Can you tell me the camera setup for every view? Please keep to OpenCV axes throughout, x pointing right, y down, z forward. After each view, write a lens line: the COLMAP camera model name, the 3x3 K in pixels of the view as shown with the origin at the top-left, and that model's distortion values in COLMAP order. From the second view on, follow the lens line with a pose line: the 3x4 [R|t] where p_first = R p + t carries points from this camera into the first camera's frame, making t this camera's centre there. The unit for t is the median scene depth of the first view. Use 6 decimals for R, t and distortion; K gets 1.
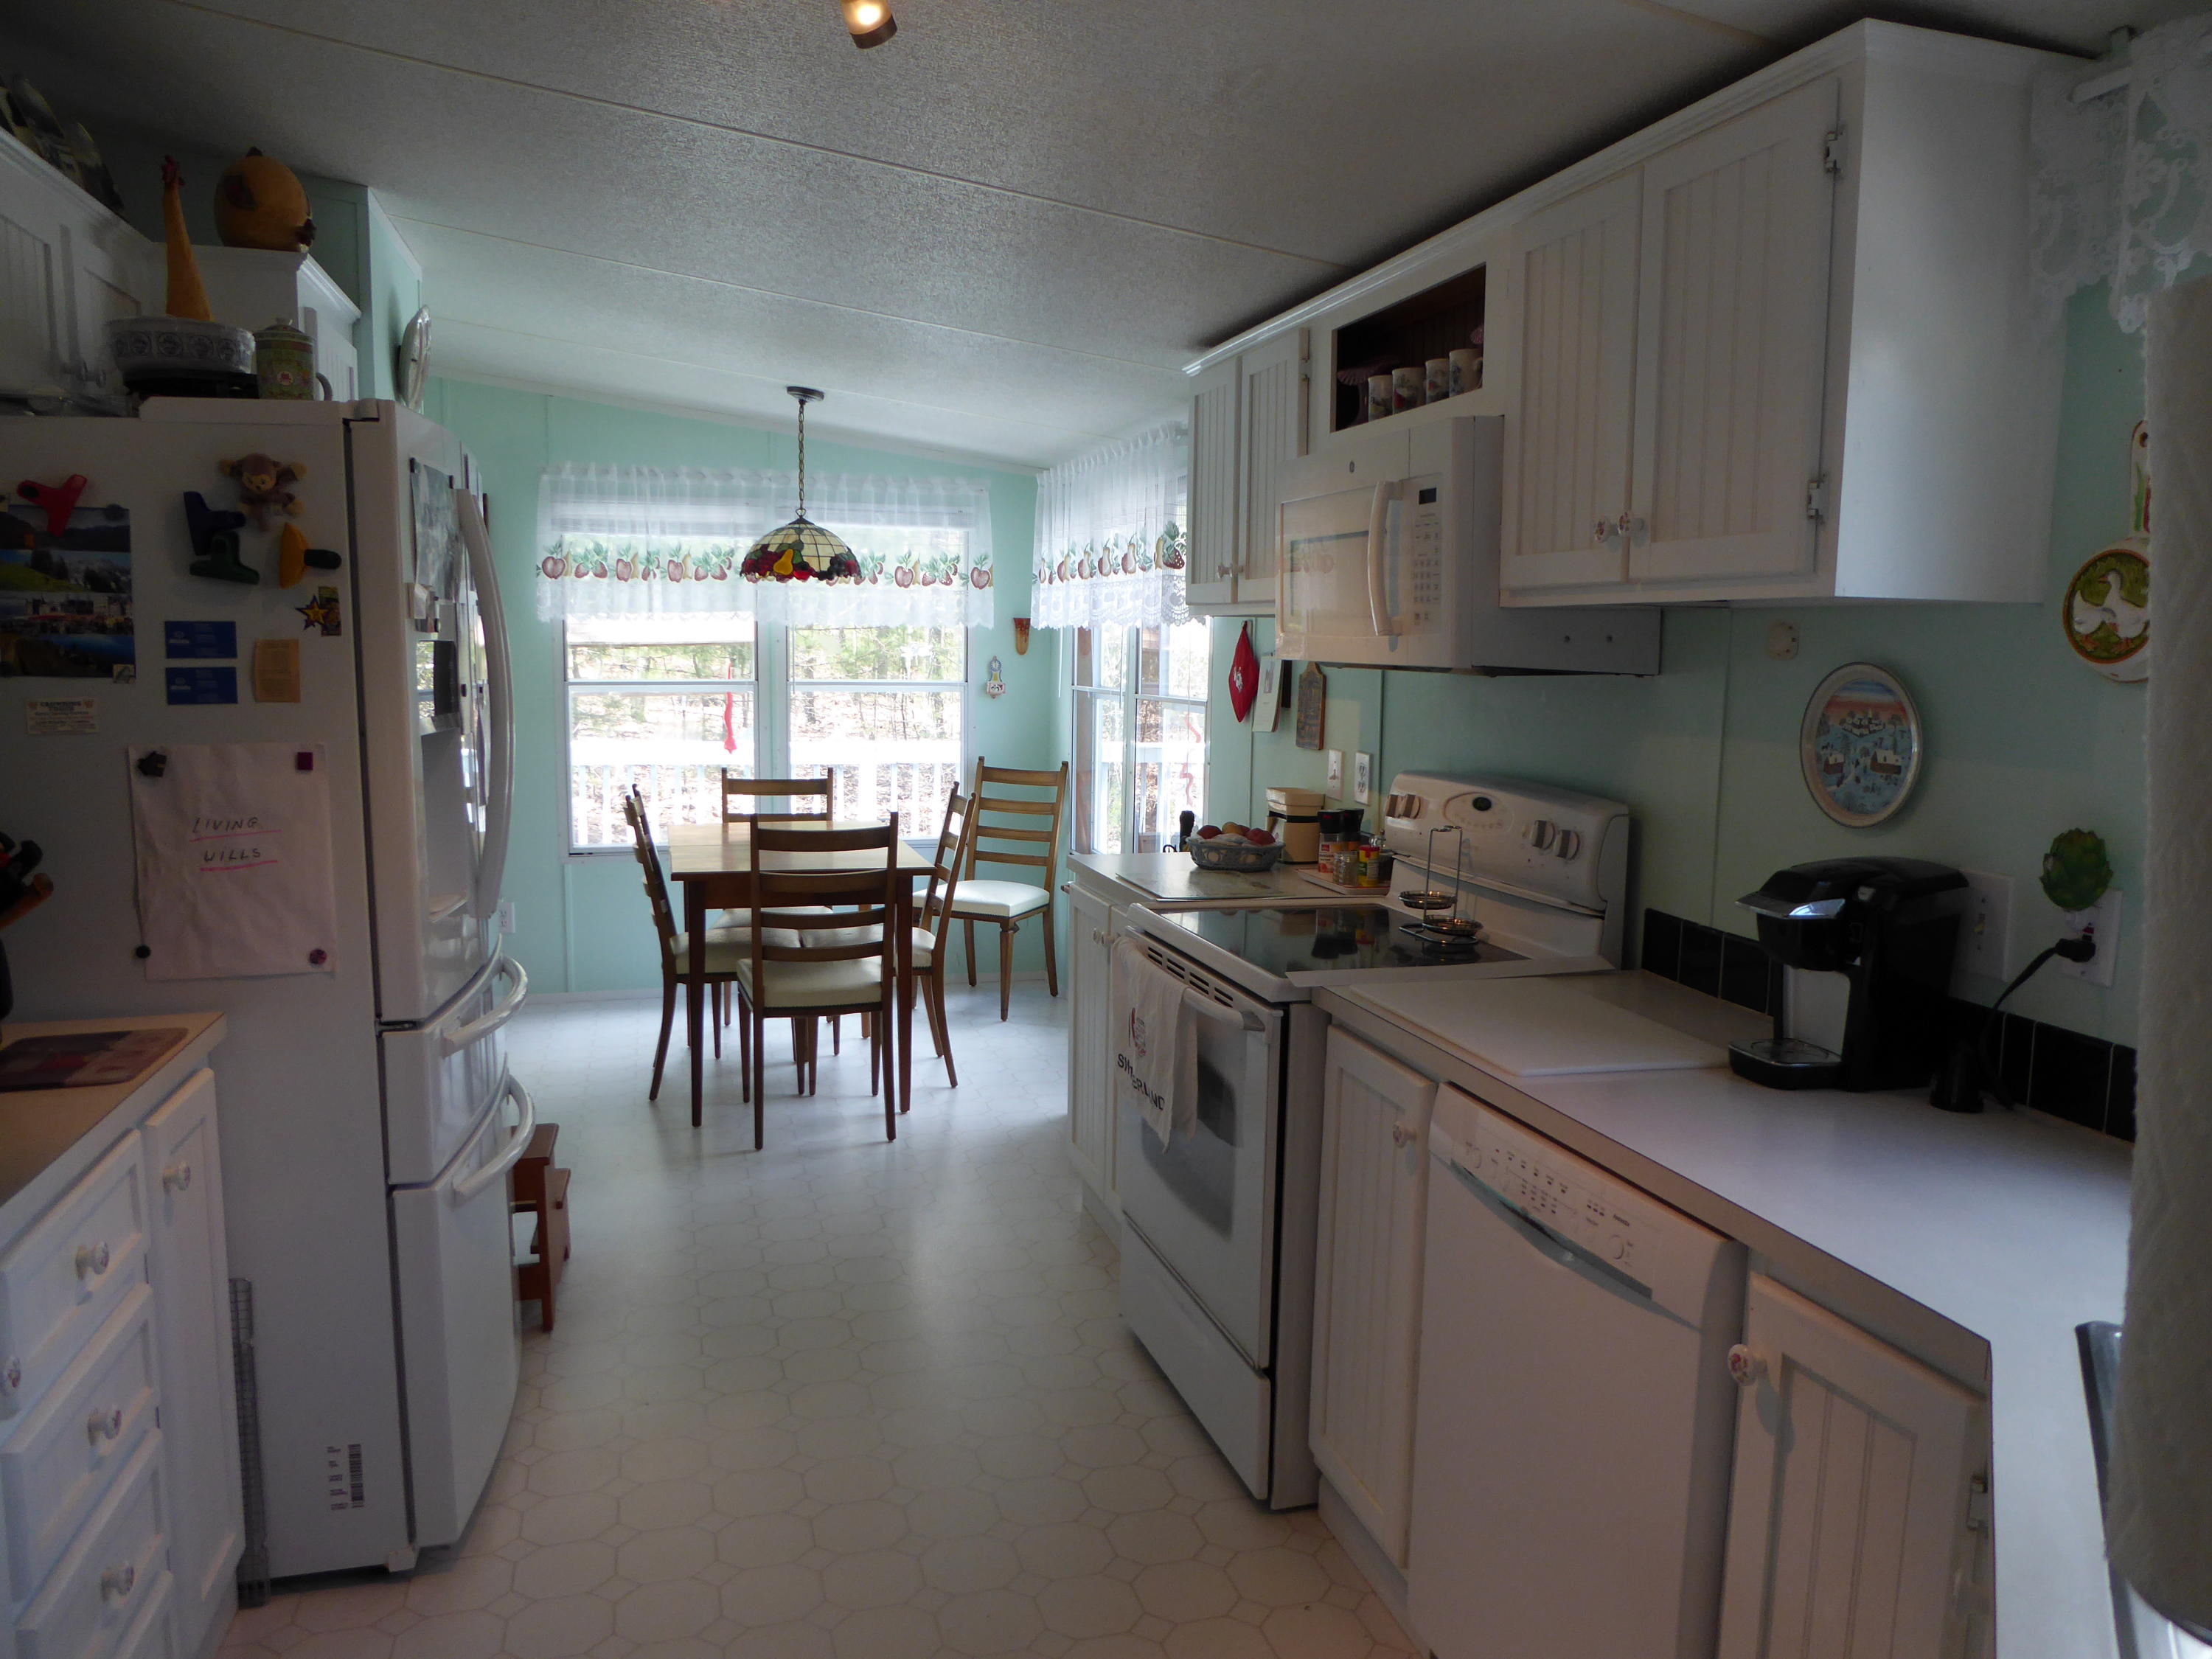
lens RADIAL K [[1575.5, 0, 1094.8], [0, 1575.5, 828.7], [0, 0, 1]] dist [-0.048313, 0.029431]
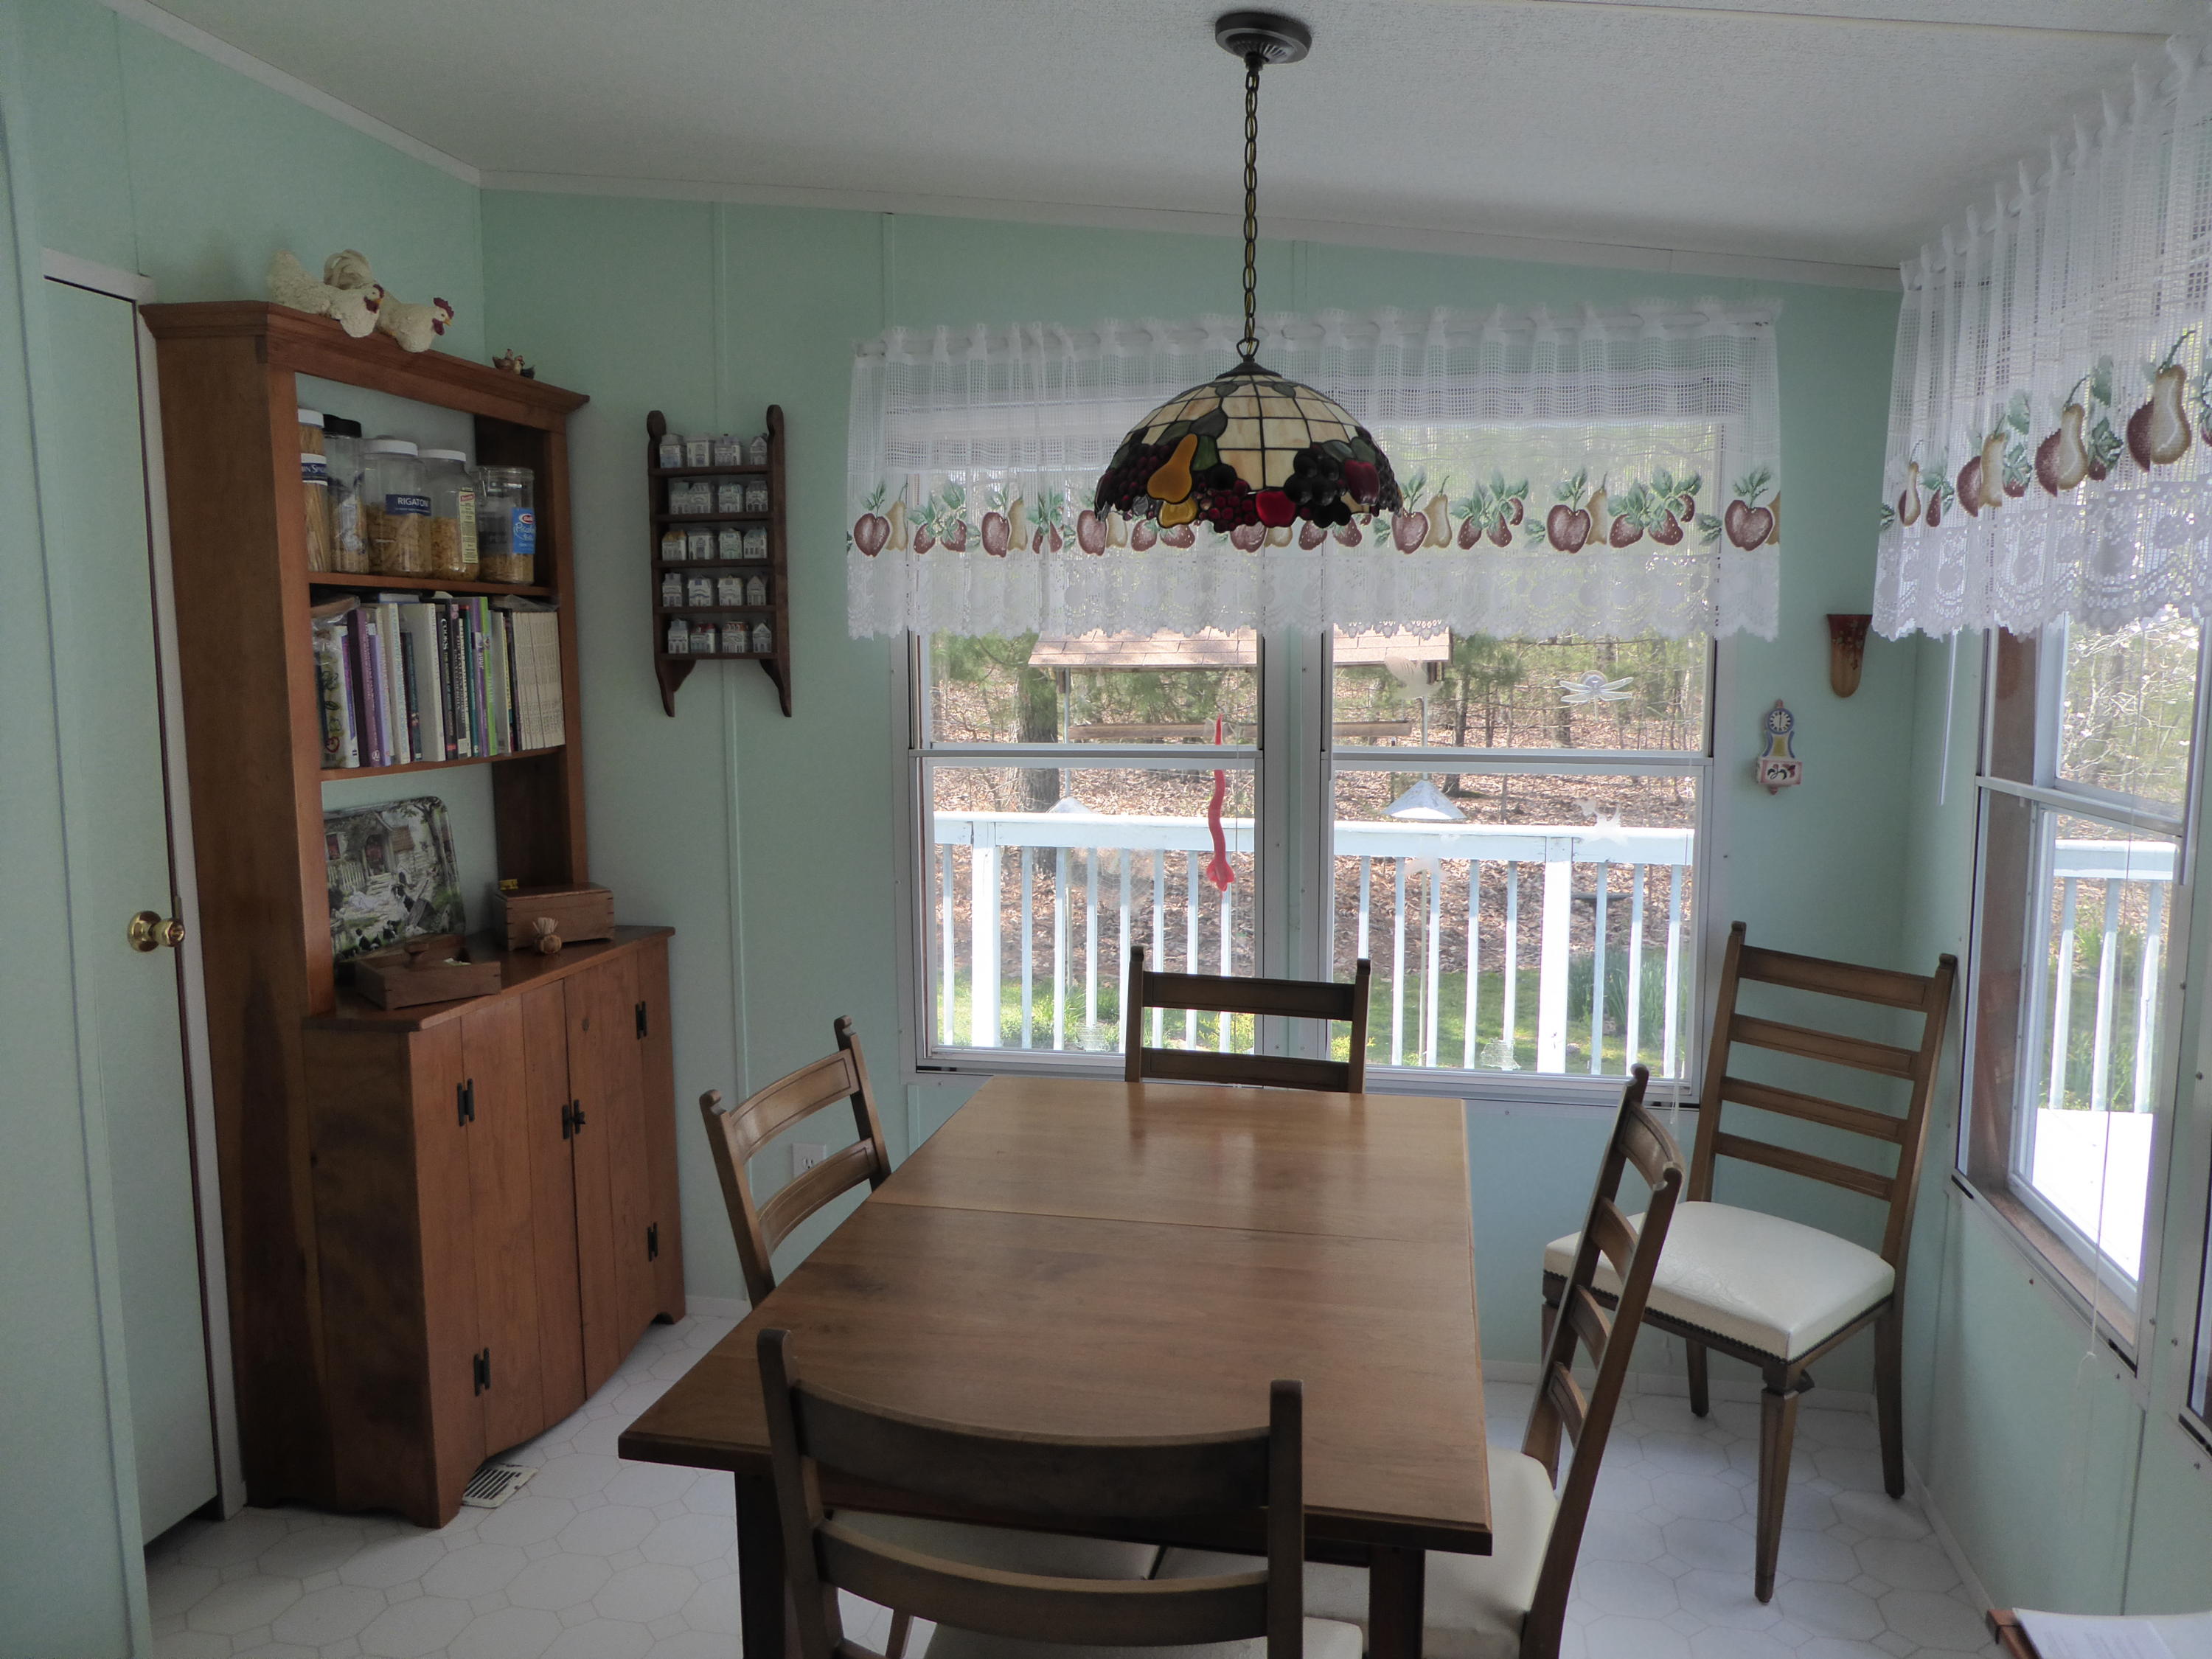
lens RADIAL K [[1575.5, 0, 1104.4], [0, 1575.5, 814.3], [0, 0, 1]] dist [-0.048313, 0.029431]
pose [[0.888122, 0.033473, -0.458386, -0.030799], [-0.042542, 0.999050, -0.009471, -0.068513], [0.457634, 0.027912, 0.888703, 0.545231]]
